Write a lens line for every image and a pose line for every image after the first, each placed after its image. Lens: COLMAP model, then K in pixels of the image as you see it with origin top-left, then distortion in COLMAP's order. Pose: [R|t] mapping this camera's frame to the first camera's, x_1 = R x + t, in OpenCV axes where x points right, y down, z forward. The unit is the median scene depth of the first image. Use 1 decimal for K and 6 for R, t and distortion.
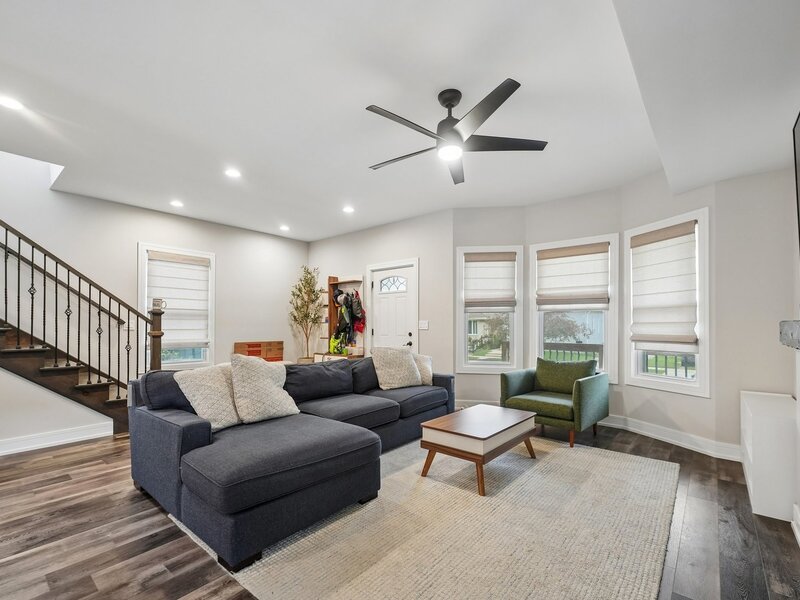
lens RADIAL K [[372.8, 0, 389.9], [0, 372.8, 311.8], [0, 0, 1]] dist [0.014685, -0.000324]
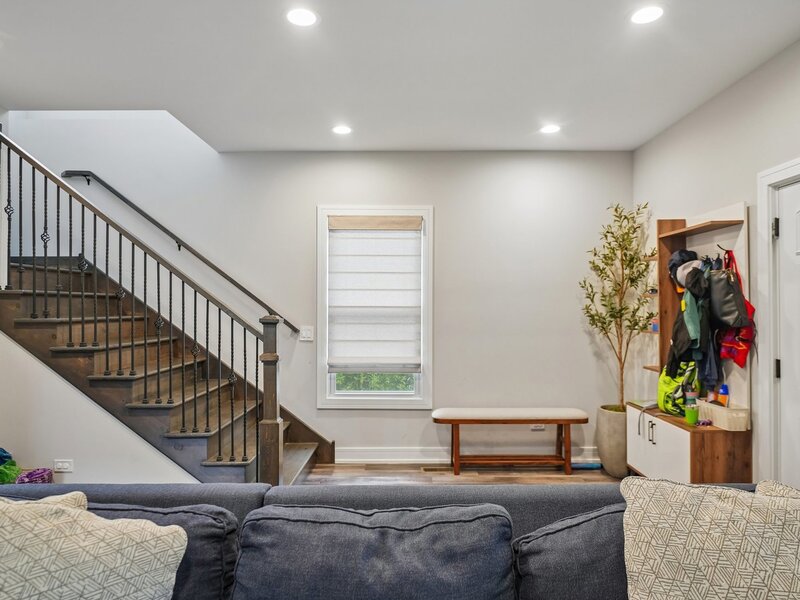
lens RADIAL K [[512.8, 0, 400.8], [0, 512.8, 303.4], [0, 0, 1]] dist [-0.004231, -0.000525]
pose [[0.659307, -0.008557, -0.751825, 0.075603], [0.031045, 0.999392, 0.015851, -0.022079], [0.751233, -0.033791, 0.659172, 0.439091]]
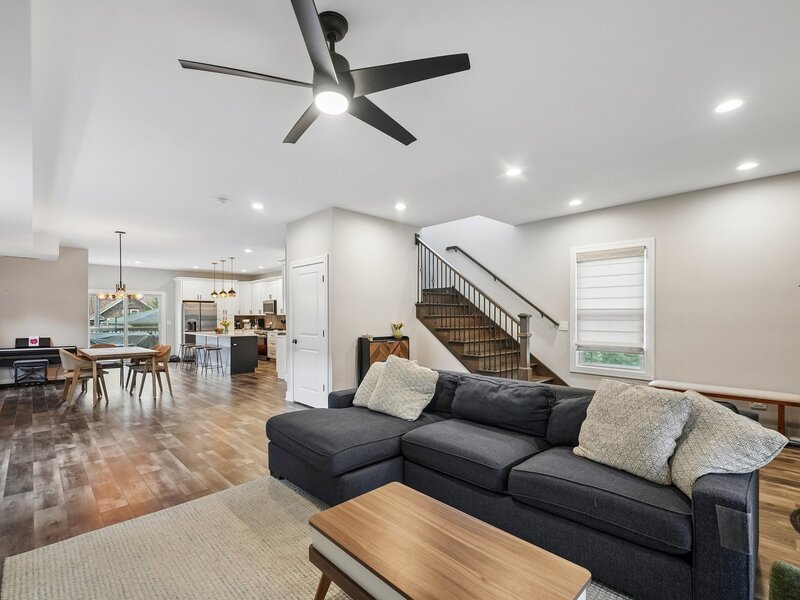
lens RADIAL K [[372.8, 0, 389.9], [0, 372.8, 311.8], [0, 0, 1]] dist [0.014685, -0.000324]
pose [[-0.091676, -0.016108, -0.995659, 0.363639], [0.036928, 0.999126, -0.019564, -0.002444], [0.995104, -0.038561, -0.091002, 0.492210]]
